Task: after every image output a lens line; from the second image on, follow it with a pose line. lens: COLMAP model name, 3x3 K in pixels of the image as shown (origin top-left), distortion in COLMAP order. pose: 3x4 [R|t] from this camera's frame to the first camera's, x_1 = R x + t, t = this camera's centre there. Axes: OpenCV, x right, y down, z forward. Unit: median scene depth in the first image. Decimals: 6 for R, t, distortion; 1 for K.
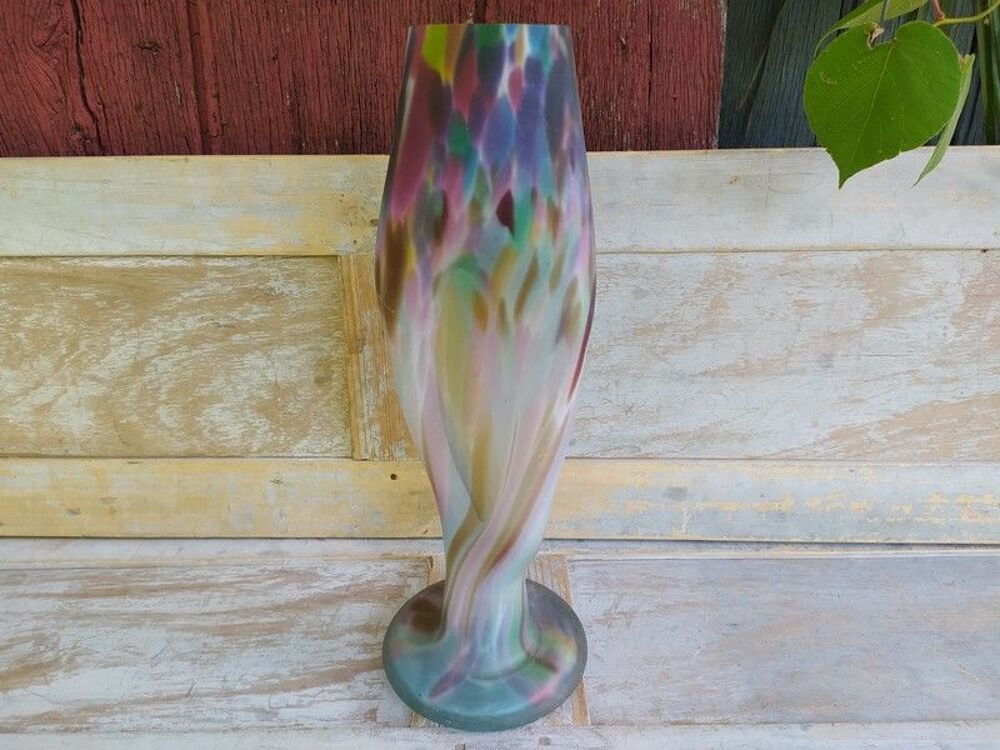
lens RADIAL K [[777.9, 0, 499.3], [0, 777.9, 384.0], [0, 0, 1]] dist [0.015071, -0.058799]
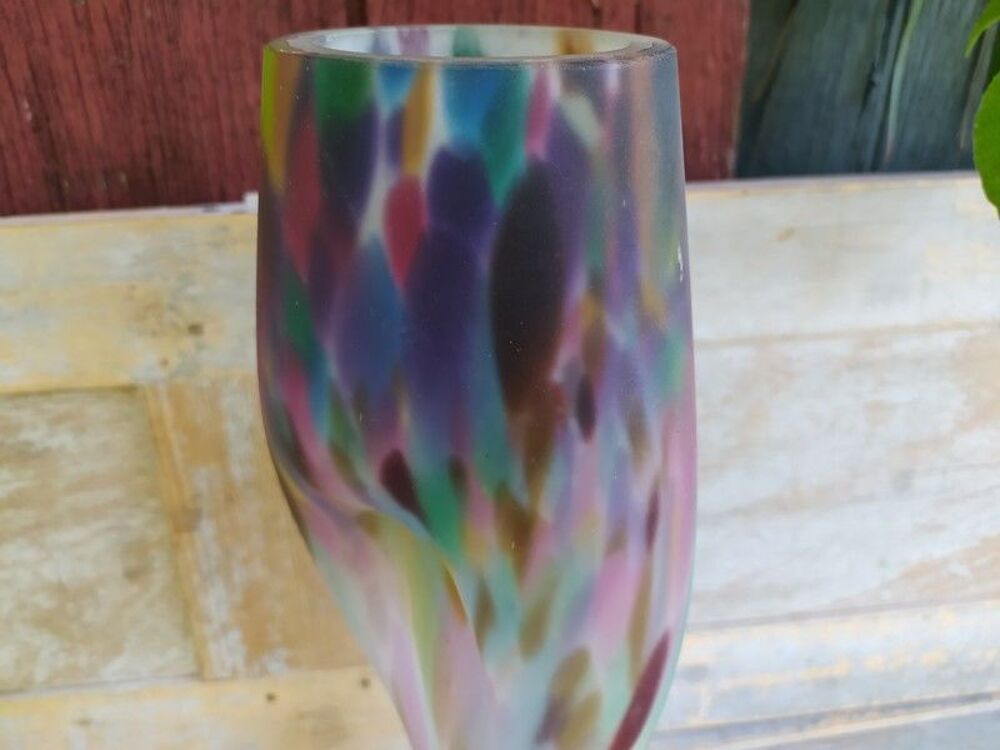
lens RADIAL K [[777.9, 0, 503.2], [0, 777.9, 379.2], [0, 0, 1]] dist [0.015071, -0.058799]
pose [[0.989017, -0.069446, 0.130467, -0.011528], [0.058815, 0.994758, 0.083645, -0.195798], [-0.135592, -0.075053, 0.987918, 0.375375]]
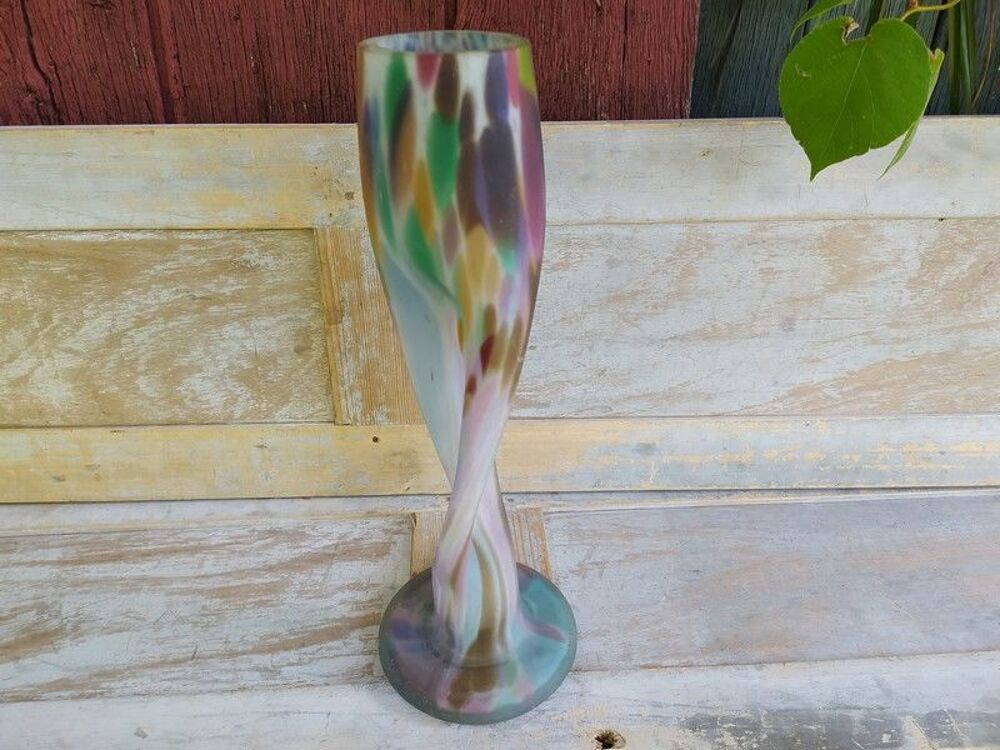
lens RADIAL K [[777.9, 0, 504.1], [0, 777.9, 391.6], [0, 0, 1]] dist [0.015071, -0.058799]
pose [[0.998137, -0.020695, 0.057387, -0.024294], [0.012488, 0.990096, 0.139834, -0.091298], [-0.059713, -0.138857, 0.988511, -0.026929]]
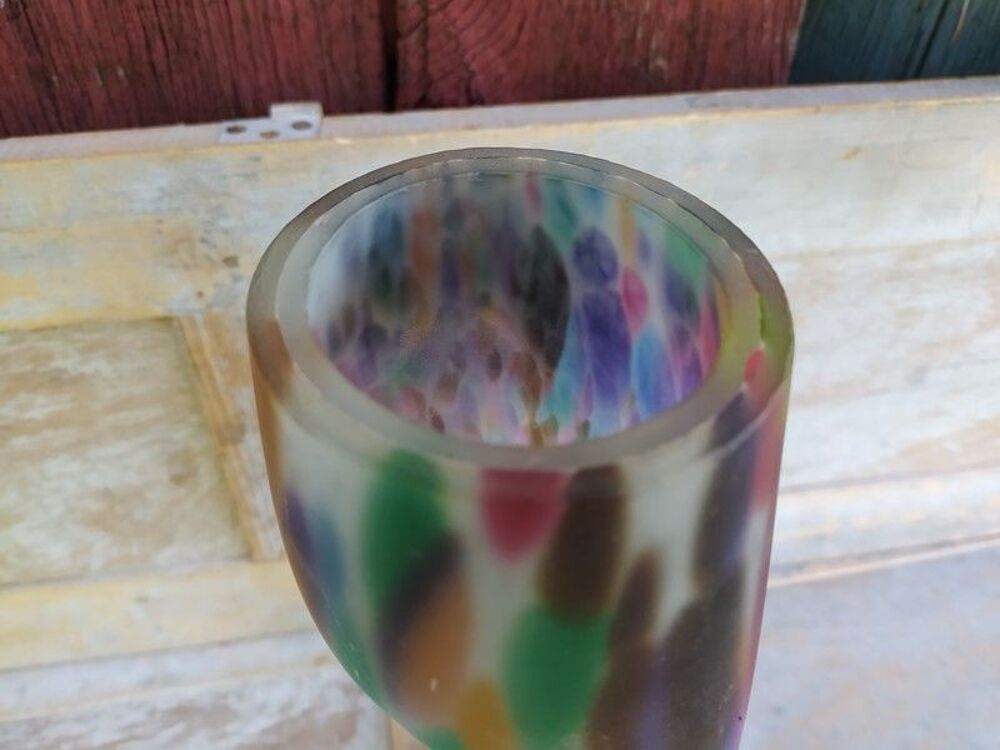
lens RADIAL K [[777.9, 0, 504.7], [0, 777.9, 379.3], [0, 0, 1]] dist [0.015071, -0.058799]
pose [[0.981119, -0.113124, 0.156872, -0.063843], [0.045354, 0.923057, 0.381981, -0.314902], [-0.188013, -0.367654, 0.910759, 0.417024]]
